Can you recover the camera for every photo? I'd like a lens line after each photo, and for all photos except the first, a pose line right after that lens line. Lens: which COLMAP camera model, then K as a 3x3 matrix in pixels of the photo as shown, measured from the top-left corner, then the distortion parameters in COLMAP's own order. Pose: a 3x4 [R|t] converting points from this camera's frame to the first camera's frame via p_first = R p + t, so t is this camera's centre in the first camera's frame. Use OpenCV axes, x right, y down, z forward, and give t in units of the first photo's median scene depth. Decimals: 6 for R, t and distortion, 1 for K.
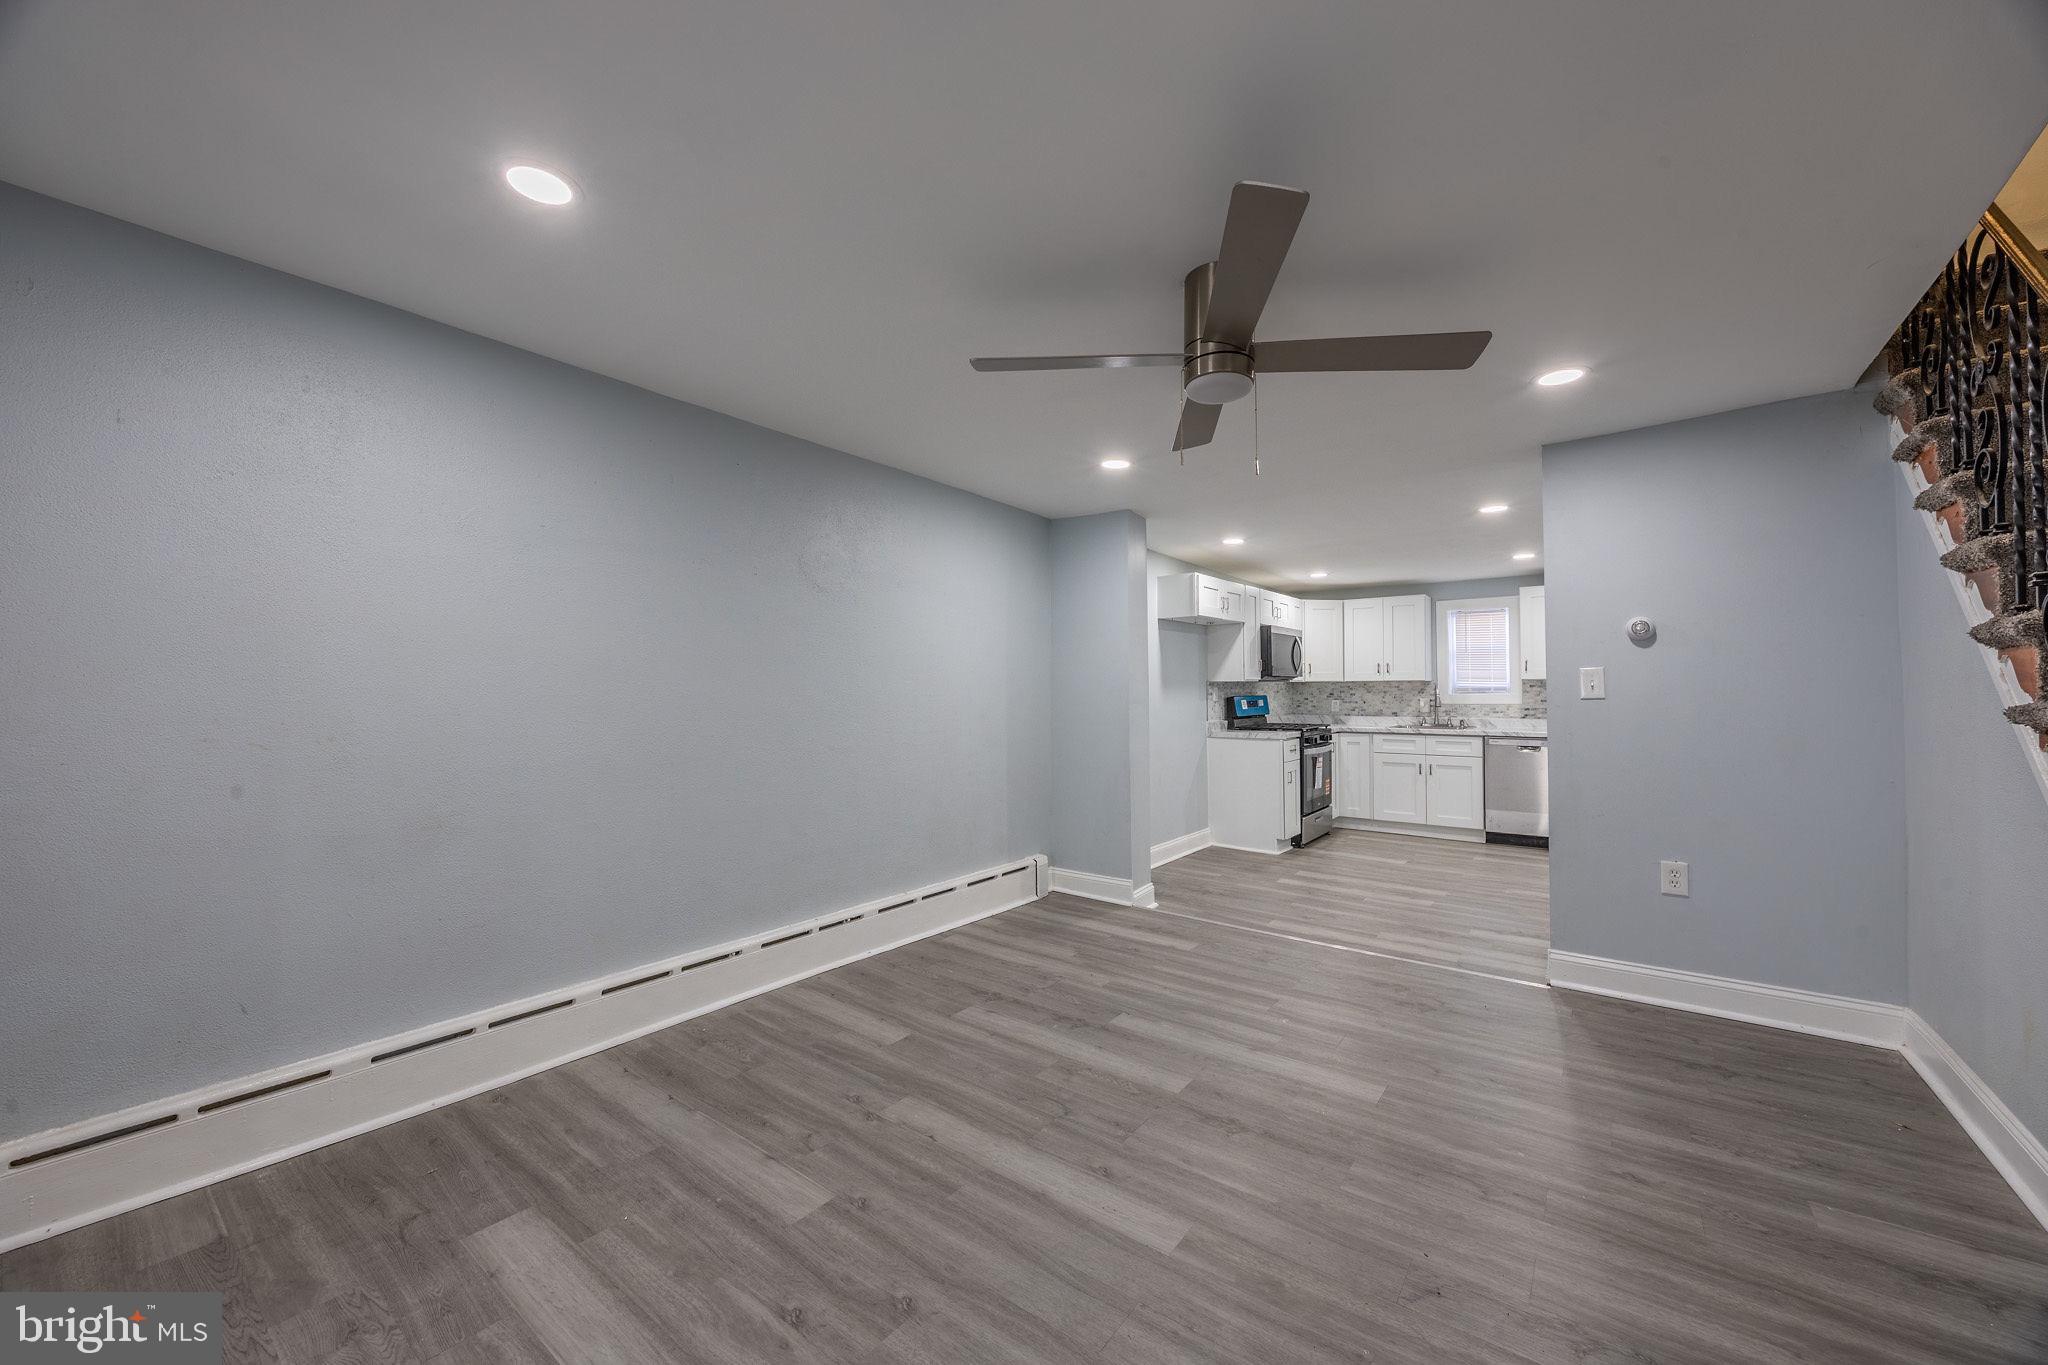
lens RADIAL K [[771.1, 0, 1017.8], [0, 771.1, 680.3], [0, 0, 1]] dist [-0.006205, 0.000150]
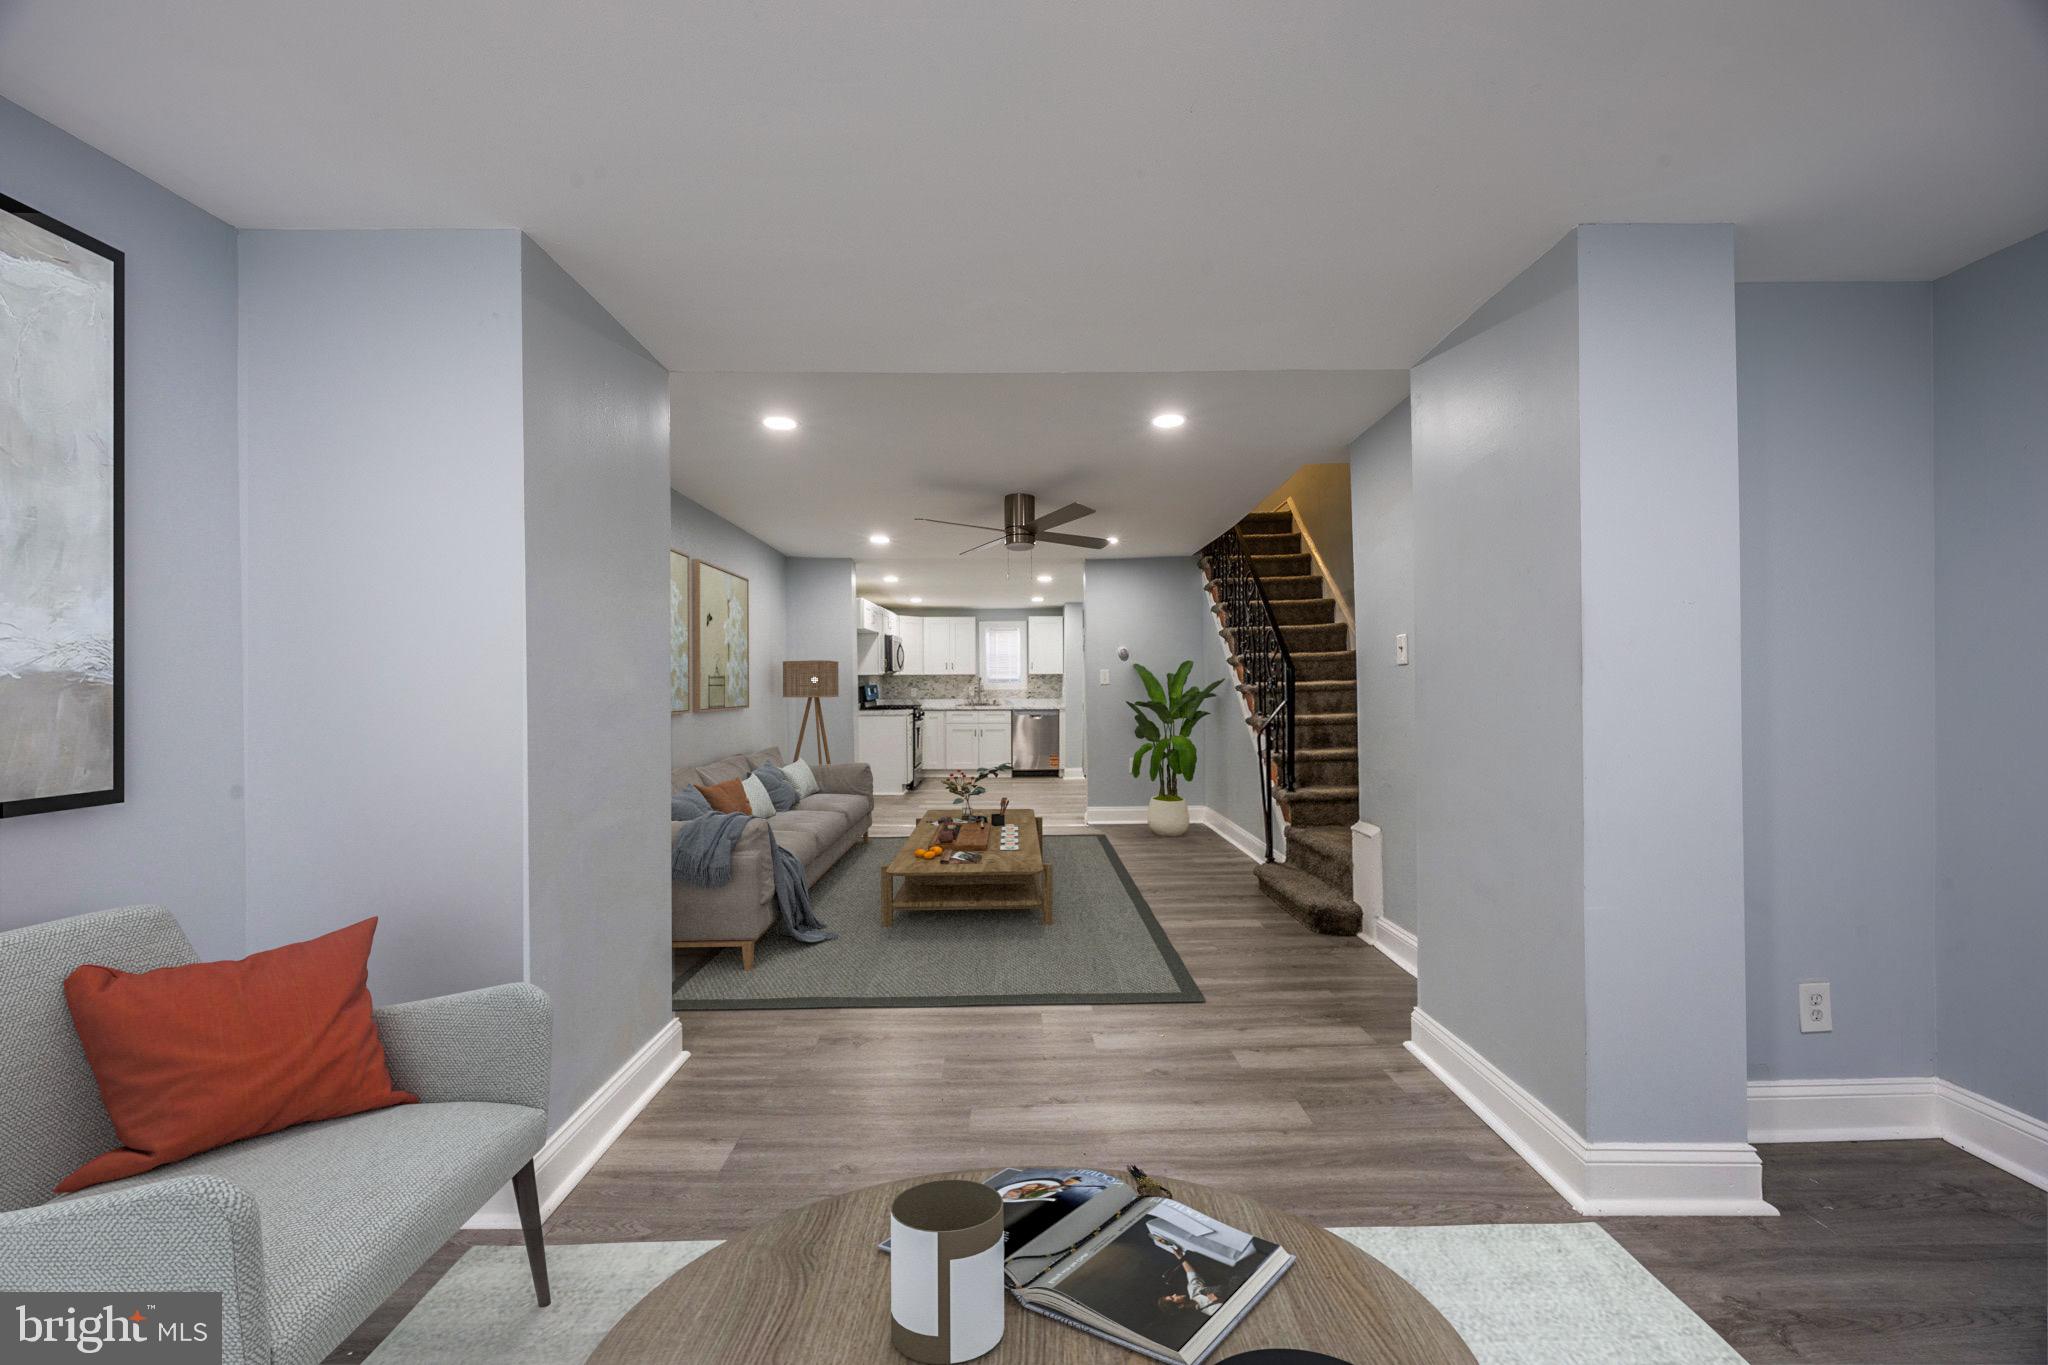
lens RADIAL K [[771.1, 0, 1017.8], [0, 771.1, 680.3], [0, 0, 1]] dist [-0.006205, 0.000150]
pose [[0.783743, -0.002520, 0.621080, -0.361039], [-0.004342, 0.999945, 0.009536, -0.003153], [-0.621069, -0.010171, 0.783690, -0.242629]]
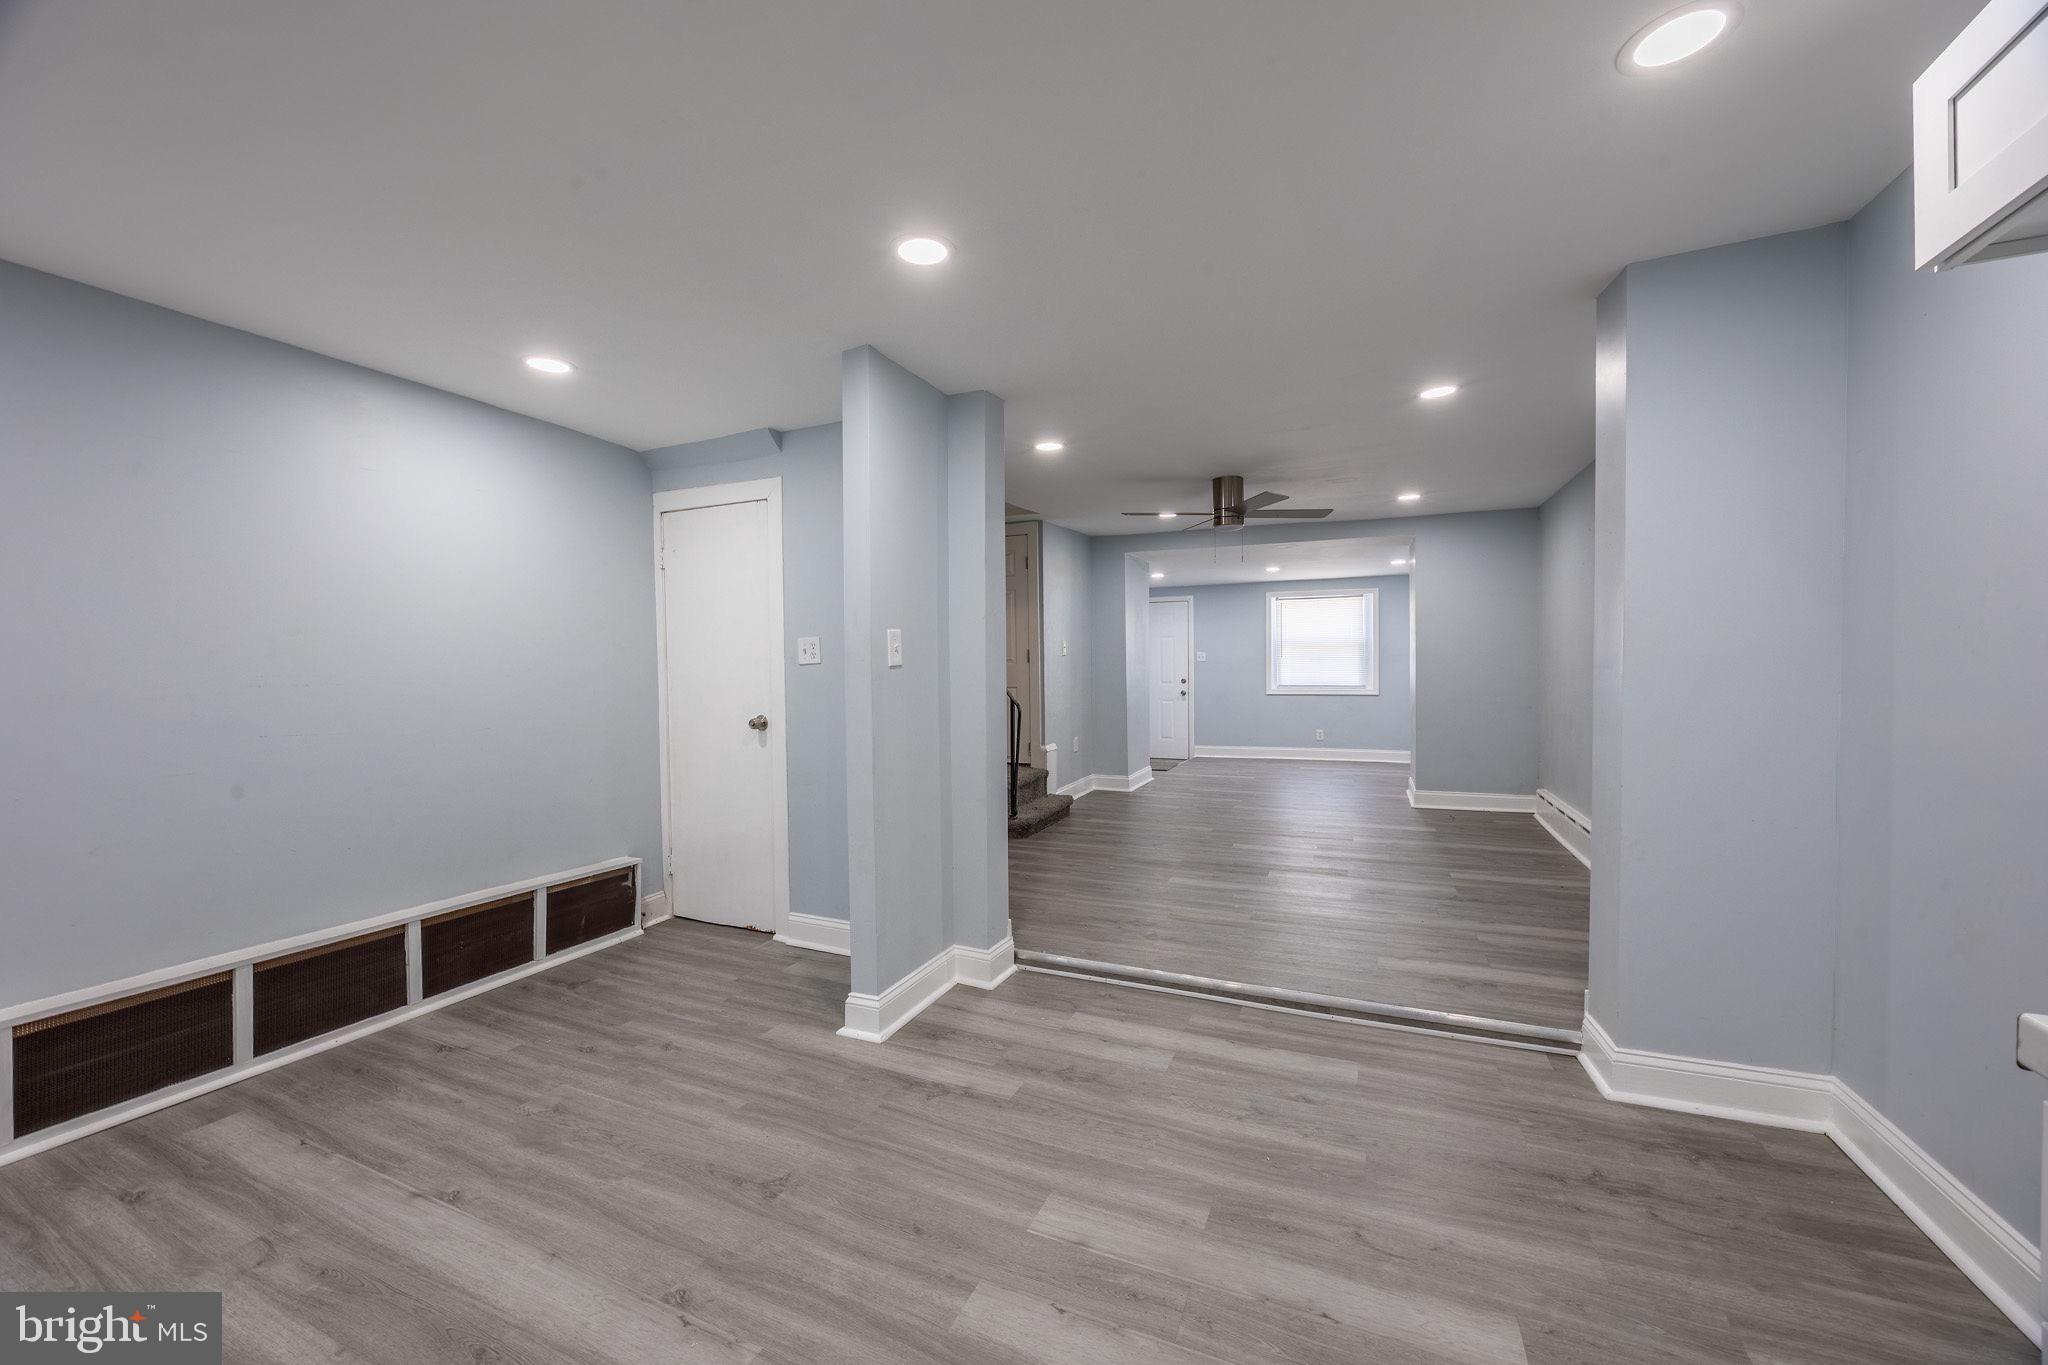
lens RADIAL K [[771.1, 0, 1017.8], [0, 771.1, 680.3], [0, 0, 1]] dist [-0.006205, 0.000150]
pose [[-0.970740, 0.013795, -0.239737, 0.454225], [0.014689, 0.999890, -0.001944, 0.024315], [0.239684, -0.005408, -0.970836, 0.975254]]
